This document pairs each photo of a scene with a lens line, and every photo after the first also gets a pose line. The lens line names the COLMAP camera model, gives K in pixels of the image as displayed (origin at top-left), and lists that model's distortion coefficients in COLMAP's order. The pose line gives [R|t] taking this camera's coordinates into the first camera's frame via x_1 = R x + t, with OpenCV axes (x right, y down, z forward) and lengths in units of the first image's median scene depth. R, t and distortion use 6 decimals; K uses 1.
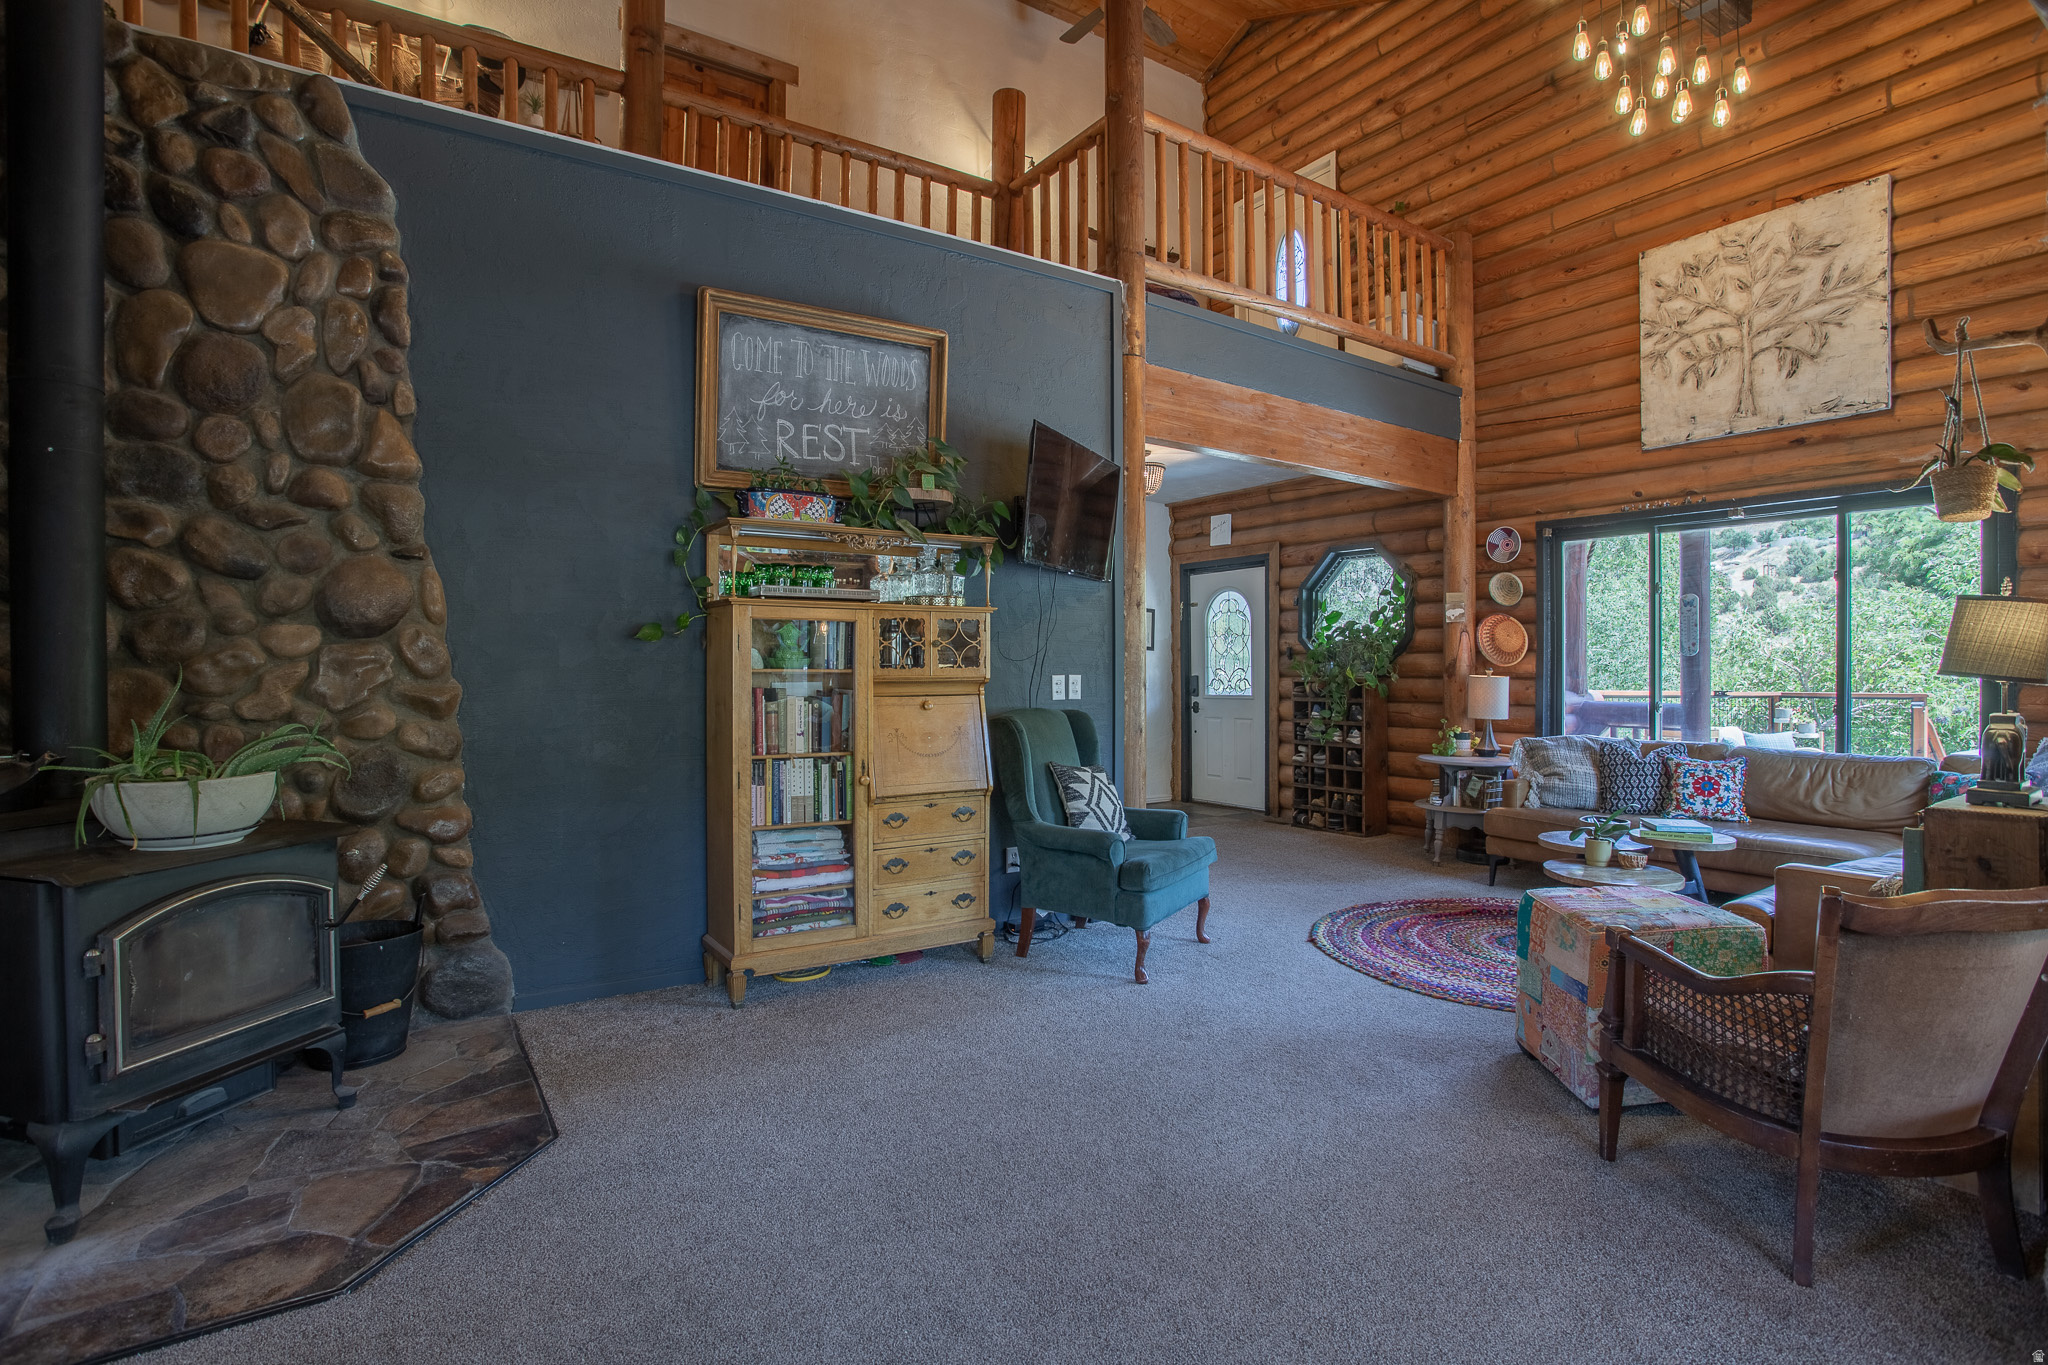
lens RADIAL K [[1011.4, 0, 985.5], [0, 1011.4, 666.2], [0, 0, 1]] dist [-0.058523, 0.020865]
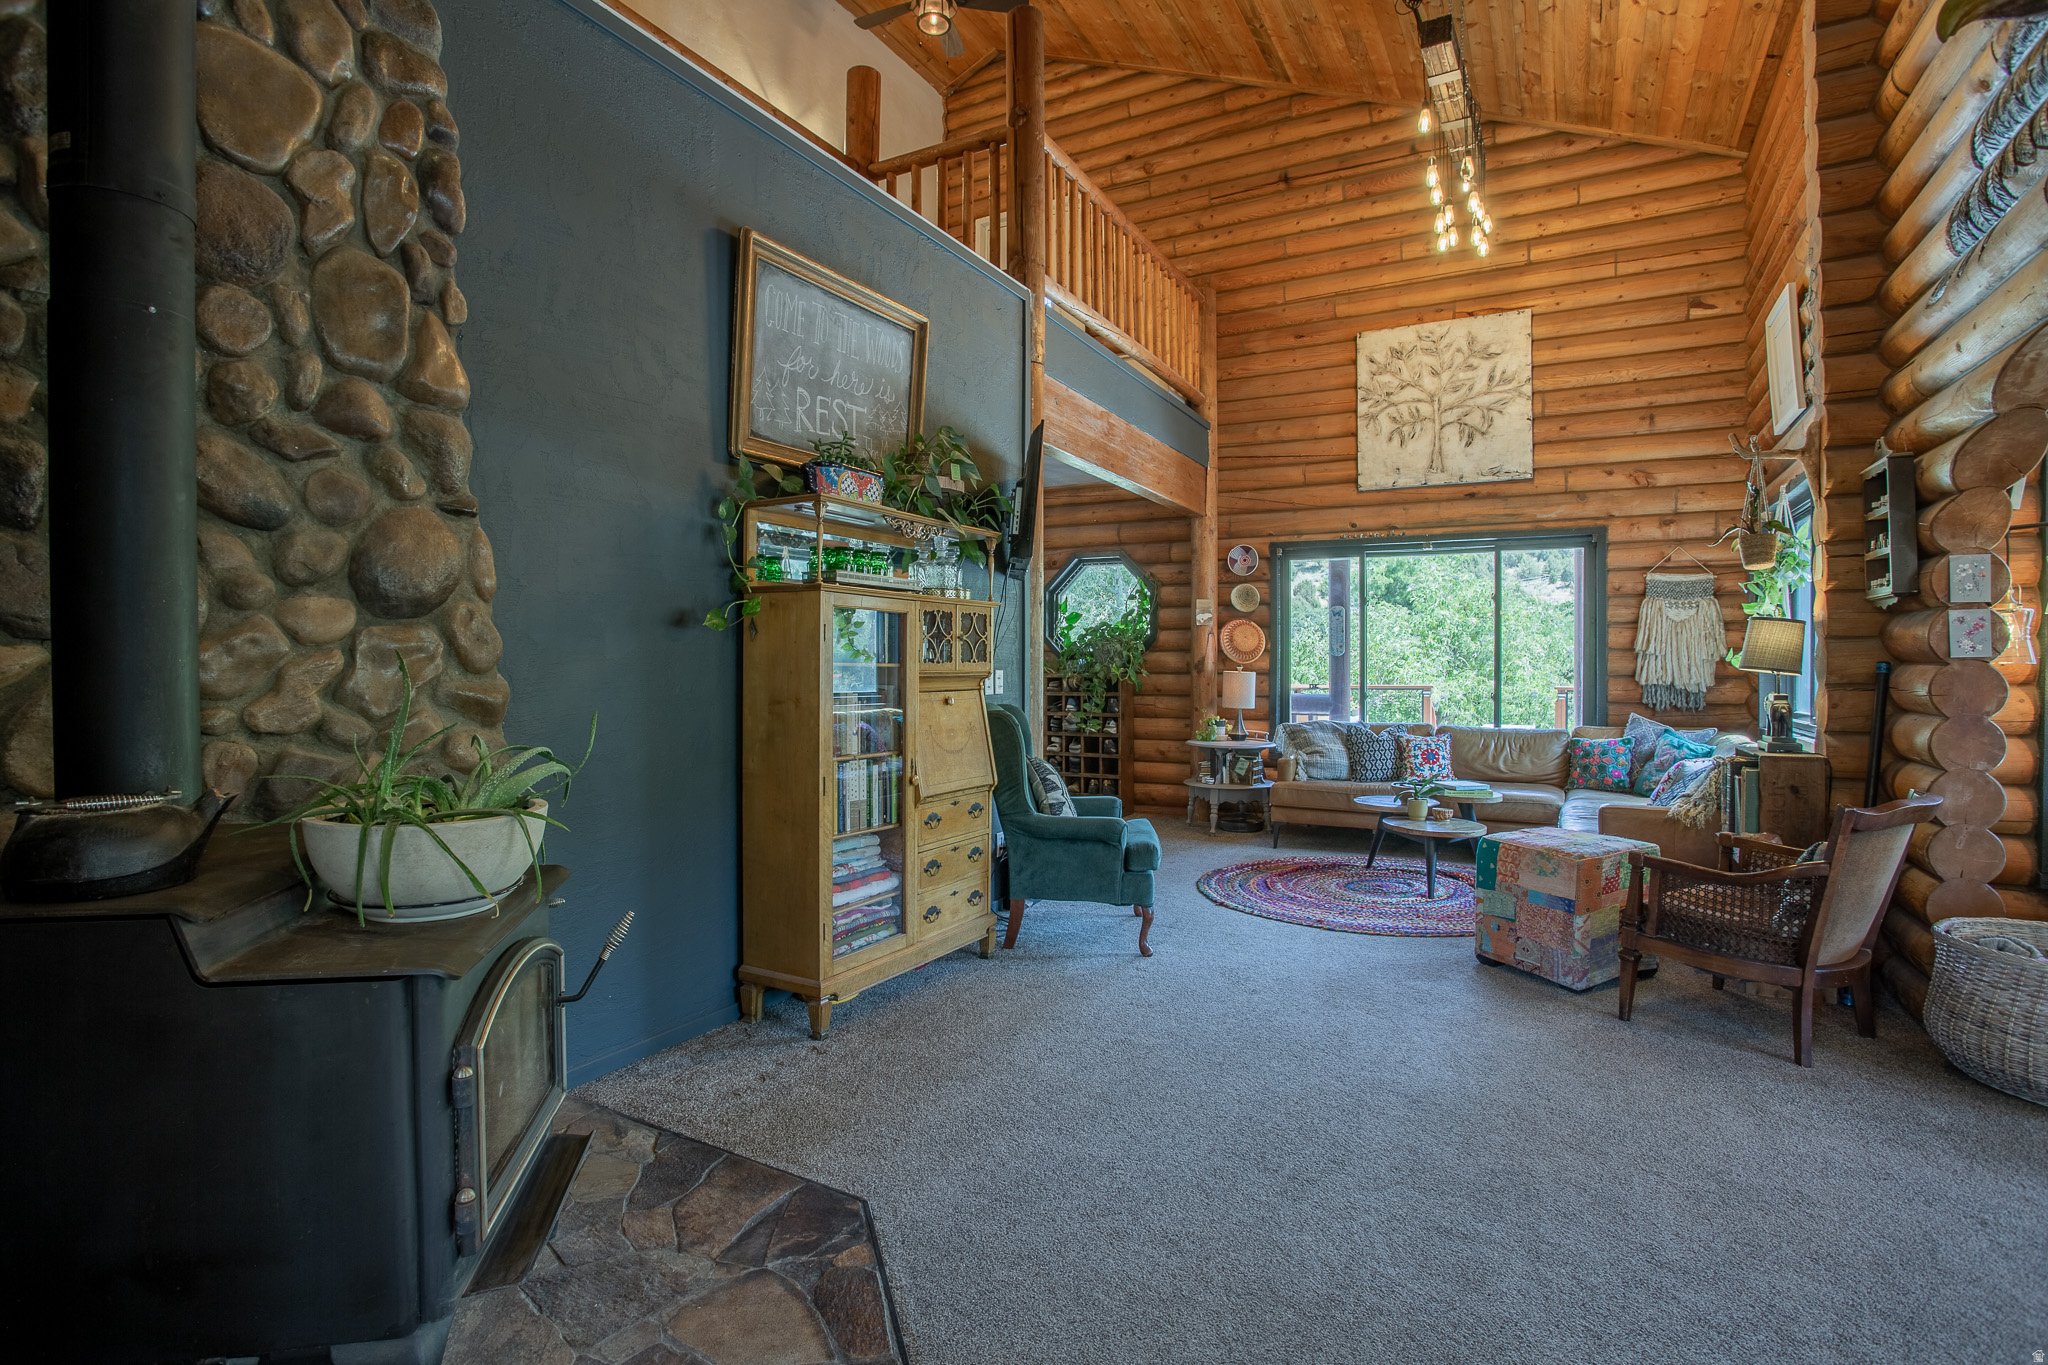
lens RADIAL K [[1011.4, 0, 1064.4], [0, 1011.4, 661.7], [0, 0, 1]] dist [-0.058523, 0.020865]
pose [[0.879139, 0.004158, 0.476547, -0.416221], [-0.003346, 0.999991, -0.002552, 0.003112], [-0.476553, 0.000649, 0.879145, 0.090340]]
